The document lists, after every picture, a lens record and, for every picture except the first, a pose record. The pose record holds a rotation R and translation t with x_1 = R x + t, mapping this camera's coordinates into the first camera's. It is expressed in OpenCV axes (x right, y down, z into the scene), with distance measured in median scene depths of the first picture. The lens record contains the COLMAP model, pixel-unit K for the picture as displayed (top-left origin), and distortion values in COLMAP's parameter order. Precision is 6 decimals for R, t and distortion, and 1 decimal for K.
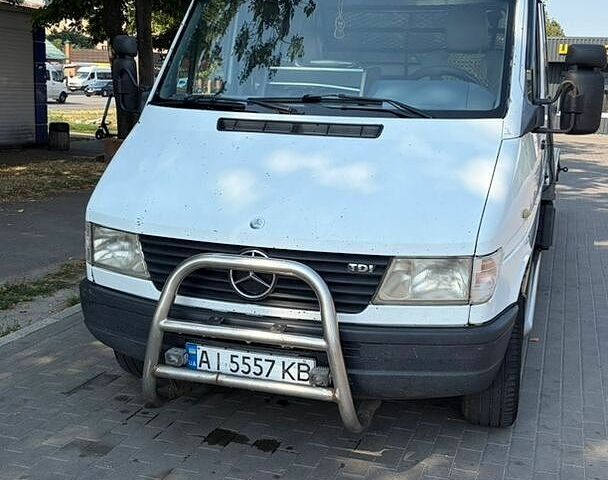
lens RADIAL K [[830.6, 0, 304.0], [0, 830.6, 240.0], [0, 0, 1]] dist [0.223677, -0.967282]
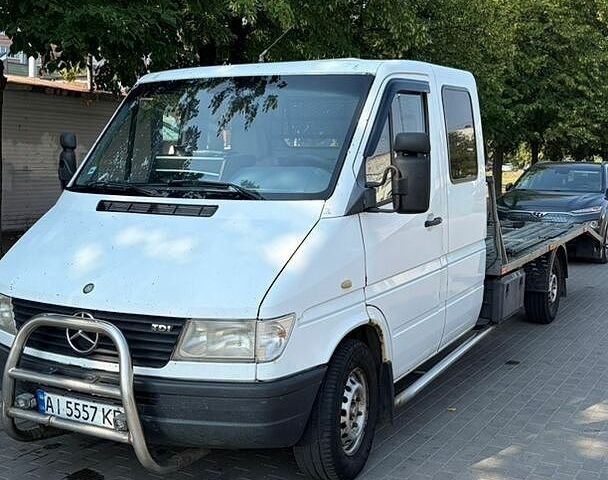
lens RADIAL K [[830.6, 0, 304.0], [0, 830.6, 240.0], [0, 0, 1]] dist [0.223677, -0.967282]
pose [[0.979705, 0.002816, -0.200426, 0.479484], [-0.021480, 0.995618, -0.091010, 0.013026], [0.199292, 0.093468, 0.975472, -0.104966]]
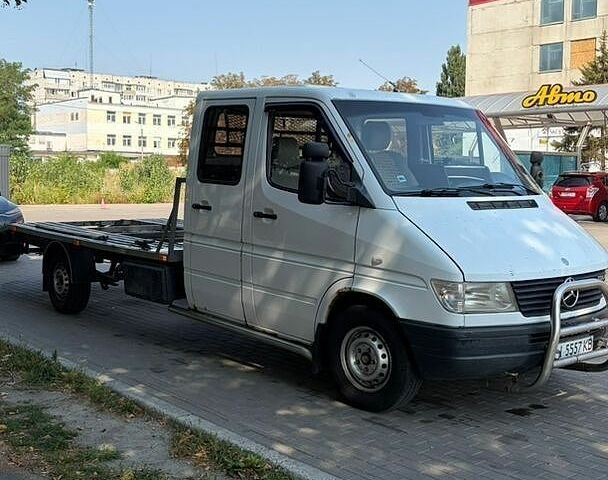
lens RADIAL K [[830.6, 0, 304.0], [0, 830.6, 240.0], [0, 0, 1]] dist [0.223677, -0.967282]
pose [[0.530989, -0.095230, 0.842011, -1.717626], [0.168109, 0.985753, 0.005474, -0.156758], [-0.830536, 0.138643, 0.539433, 0.525592]]
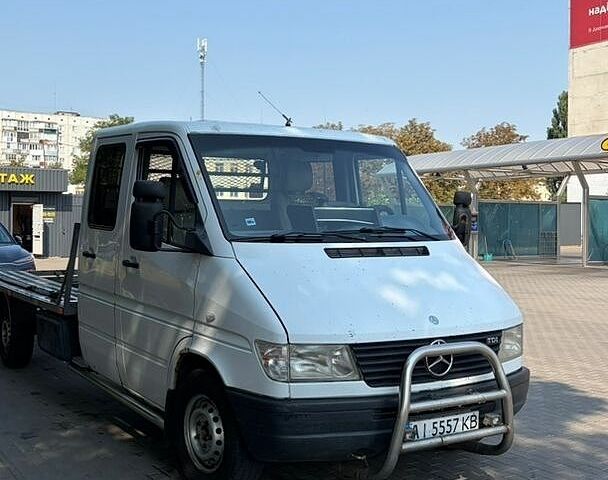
lens RADIAL K [[830.6, 0, 304.0], [0, 830.6, 240.0], [0, 0, 1]] dist [0.223677, -0.967282]
pose [[0.639821, -0.047680, 0.767043, -1.237161], [0.162193, 0.983971, -0.074128, -0.081967], [-0.751214, 0.171838, 0.637299, 0.261169]]
